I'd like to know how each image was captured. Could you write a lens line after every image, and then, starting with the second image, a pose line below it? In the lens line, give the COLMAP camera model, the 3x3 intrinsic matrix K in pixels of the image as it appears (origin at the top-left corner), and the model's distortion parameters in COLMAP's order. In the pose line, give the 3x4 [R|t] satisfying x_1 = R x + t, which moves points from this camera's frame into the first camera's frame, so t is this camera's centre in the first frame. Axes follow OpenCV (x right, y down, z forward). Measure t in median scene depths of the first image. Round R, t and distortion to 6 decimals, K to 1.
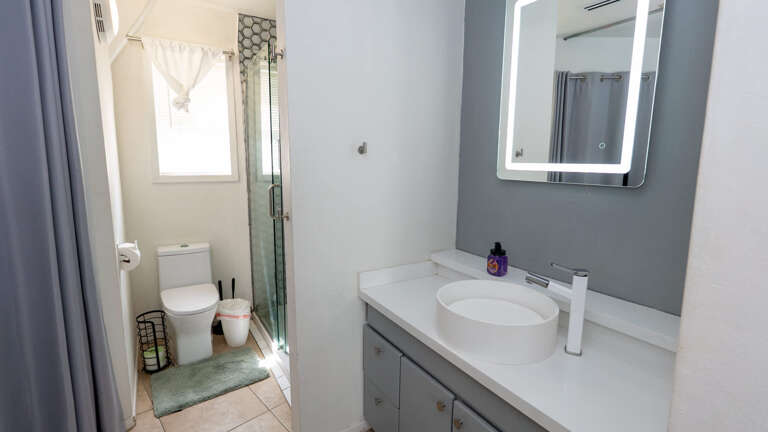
lens RADIAL K [[355.0, 0, 384.2], [0, 355.0, 215.5], [0, 0, 1]] dist [-0.010299, 0.002982]
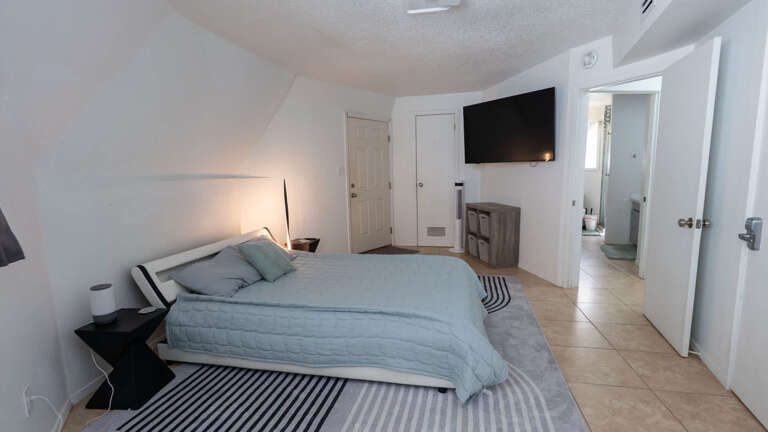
lens RADIAL K [[355.0, 0, 385.2], [0, 355.0, 218.4], [0, 0, 1]] dist [-0.010299, 0.002982]
pose [[0.567861, 0.087466, -0.818464, 0.861538], [-0.095469, 0.994626, 0.040054, 0.307827], [0.817569, 0.055393, 0.573160, -1.756738]]
